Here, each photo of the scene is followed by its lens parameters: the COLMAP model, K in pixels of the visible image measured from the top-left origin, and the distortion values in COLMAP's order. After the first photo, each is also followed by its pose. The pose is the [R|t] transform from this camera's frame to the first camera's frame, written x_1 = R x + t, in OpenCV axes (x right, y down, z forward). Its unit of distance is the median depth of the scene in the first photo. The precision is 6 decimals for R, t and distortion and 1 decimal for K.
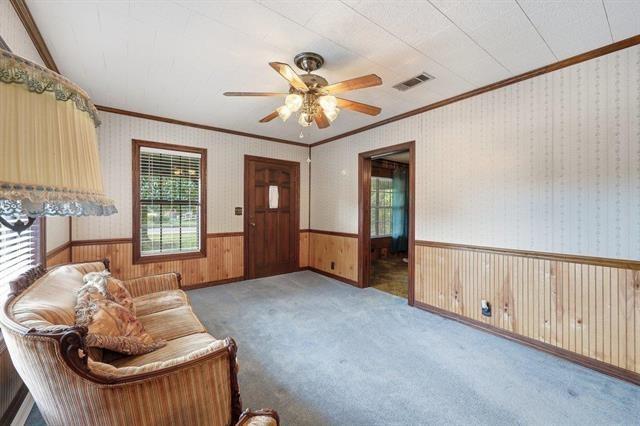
lens RADIAL K [[257.1, 0, 315.2], [0, 257.1, 213.9], [0, 0, 1]] dist [-0.003482, 0.001303]
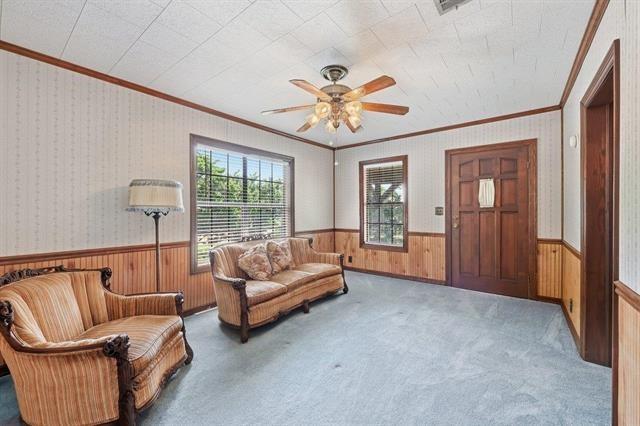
lens RADIAL K [[257.1, 0, 321.5], [0, 257.1, 210.2], [0, 0, 1]] dist [-0.003482, 0.001303]
pose [[0.261795, -0.000246, -0.965123, 0.510696], [-0.007984, 0.999965, -0.002421, -0.008333], [0.965090, 0.008339, 0.261784, 0.328271]]
